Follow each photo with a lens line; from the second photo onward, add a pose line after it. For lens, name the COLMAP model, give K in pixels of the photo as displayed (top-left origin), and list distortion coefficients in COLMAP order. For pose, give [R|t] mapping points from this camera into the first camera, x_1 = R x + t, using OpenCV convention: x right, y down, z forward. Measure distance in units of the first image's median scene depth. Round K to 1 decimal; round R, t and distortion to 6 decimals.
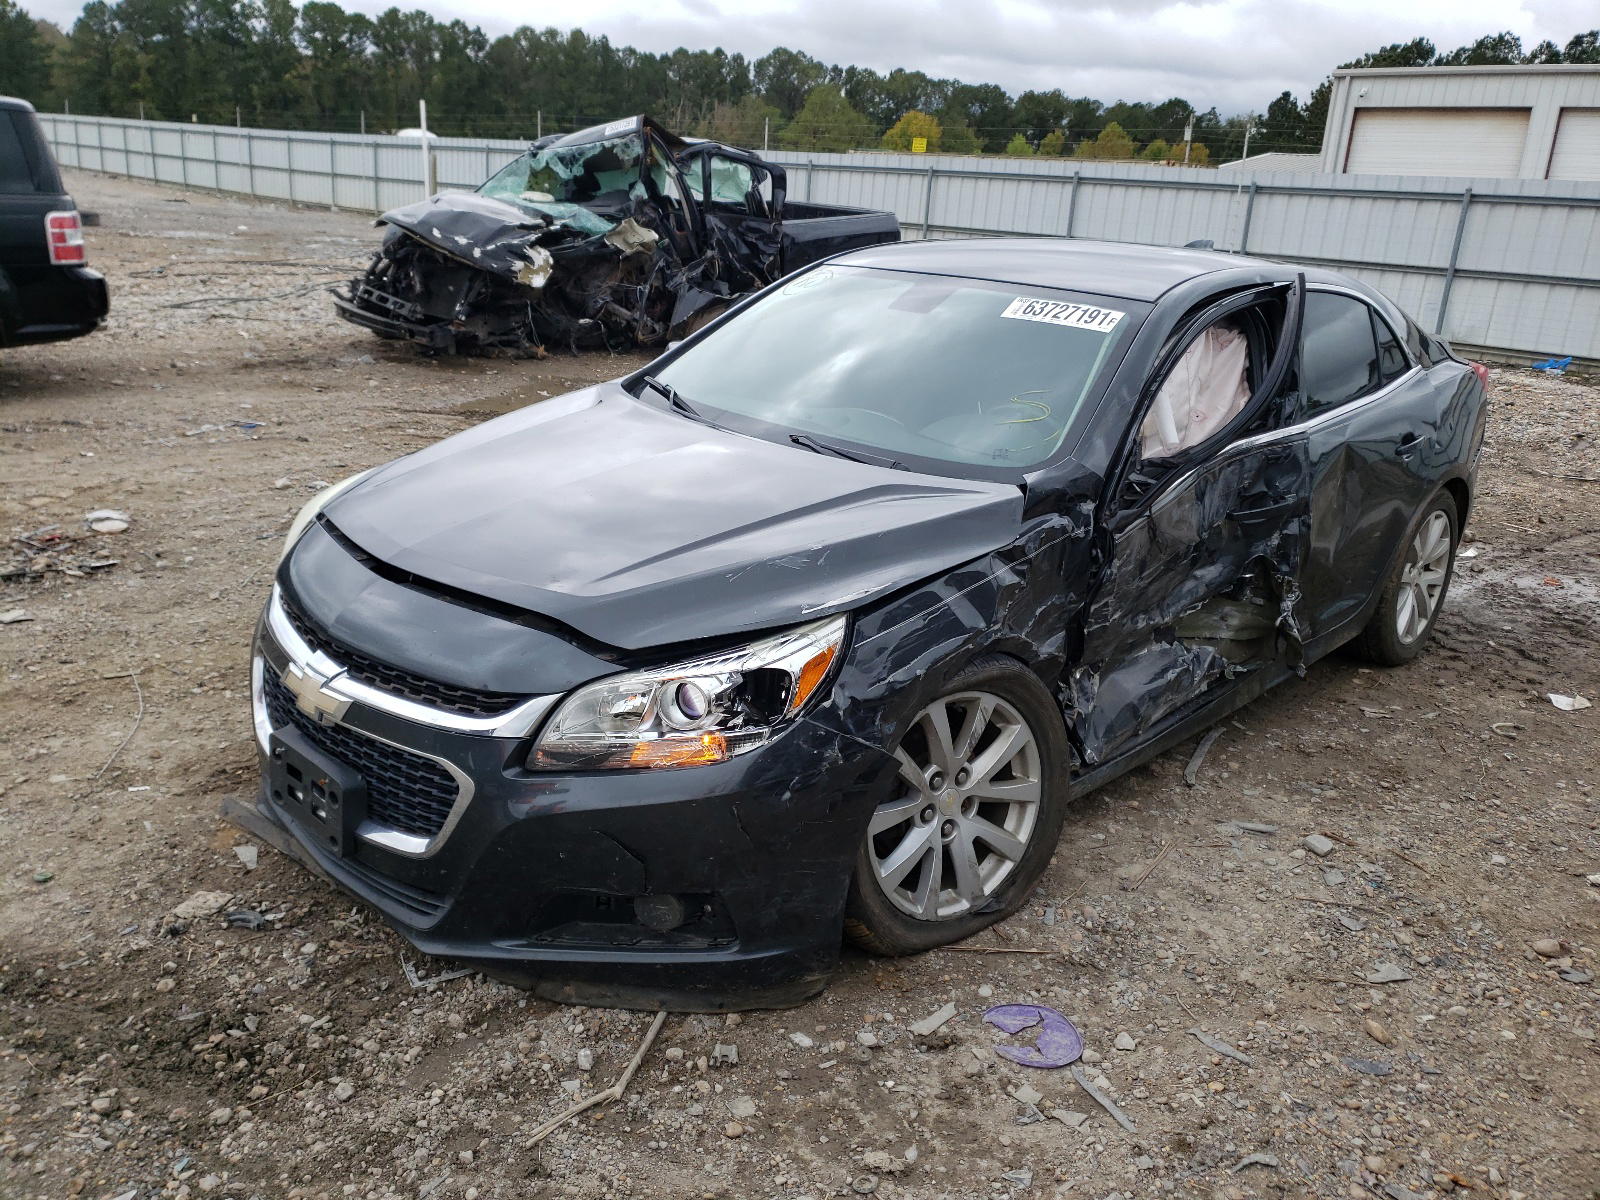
lens RADIAL K [[1198.2, 0, 800.0], [0, 1198.2, 600.0], [0, 0, 1]] dist [0.009756, 0.003209]
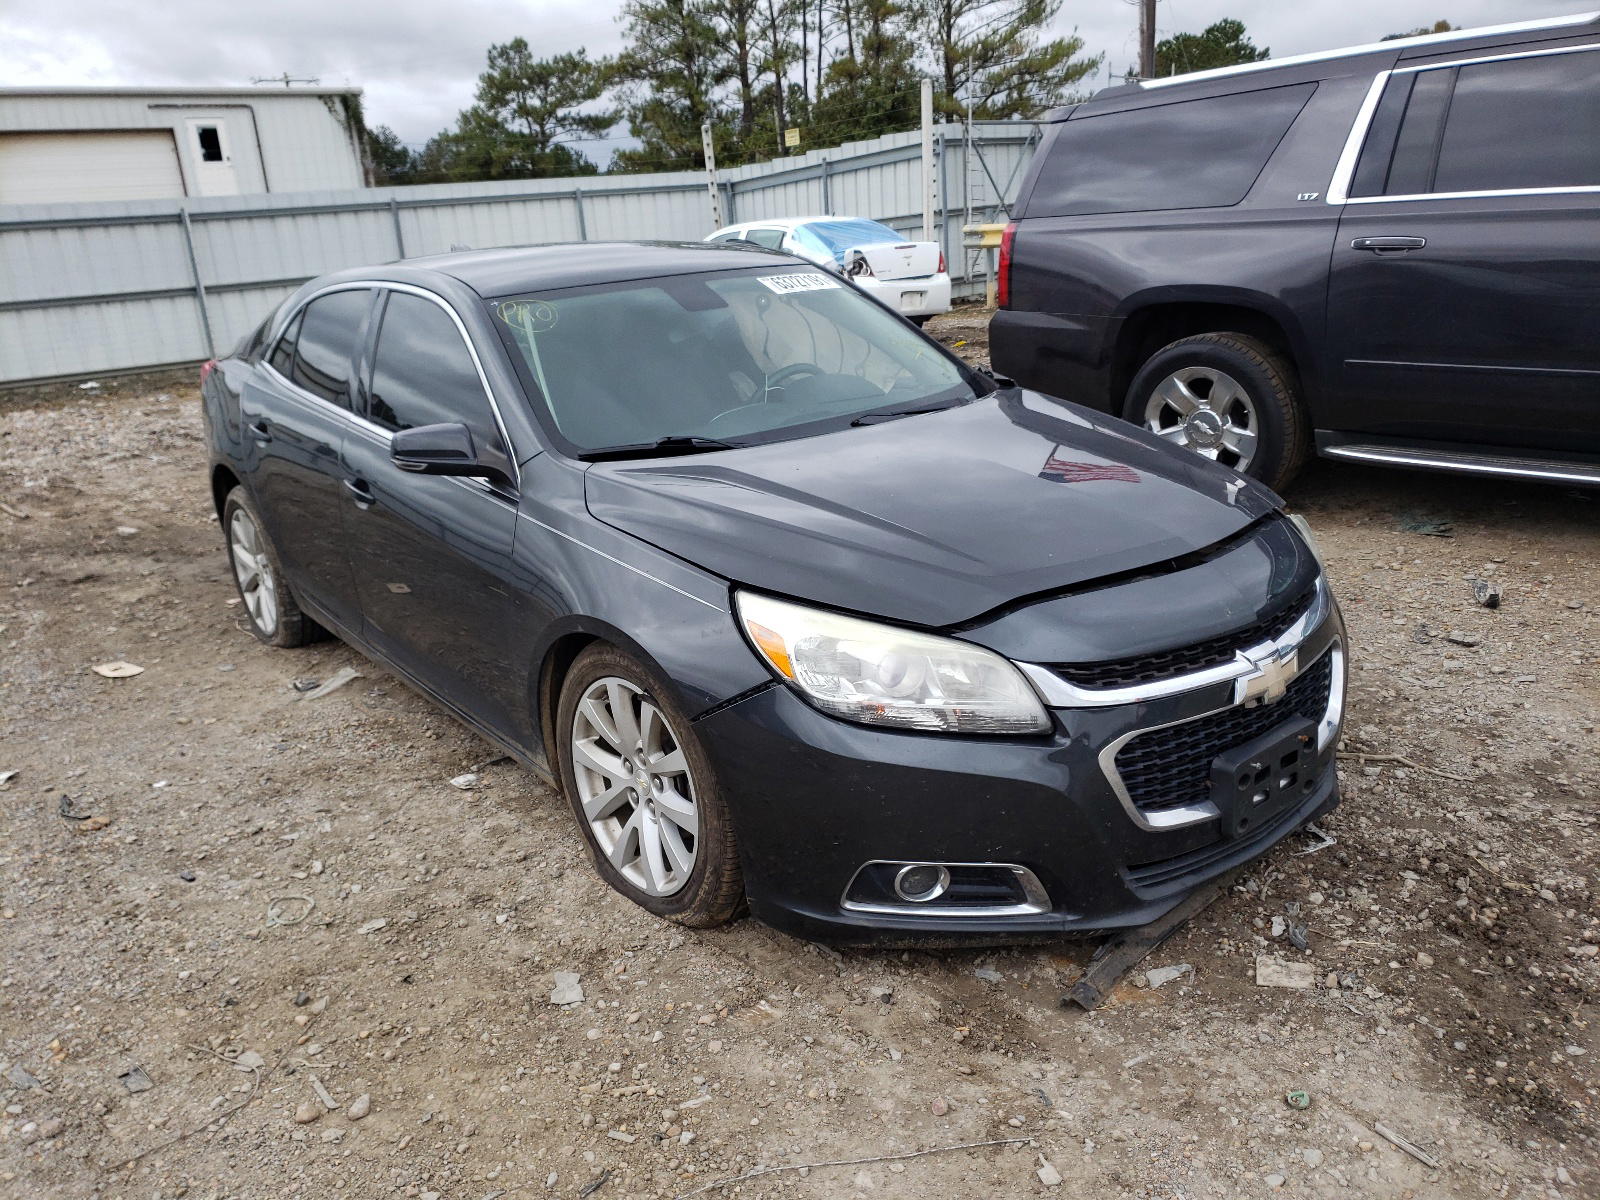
lens RADIAL K [[1258.3, 0, 800.0], [0, 1258.3, 600.0], [0, 0, 1]] dist [0.038400, 0.001903]
pose [[0.123885, -0.363870, 0.923174, -0.882061], [0.400477, 0.869542, 0.288989, -0.281071], [-0.907894, 0.333909, 0.253445, 0.655491]]
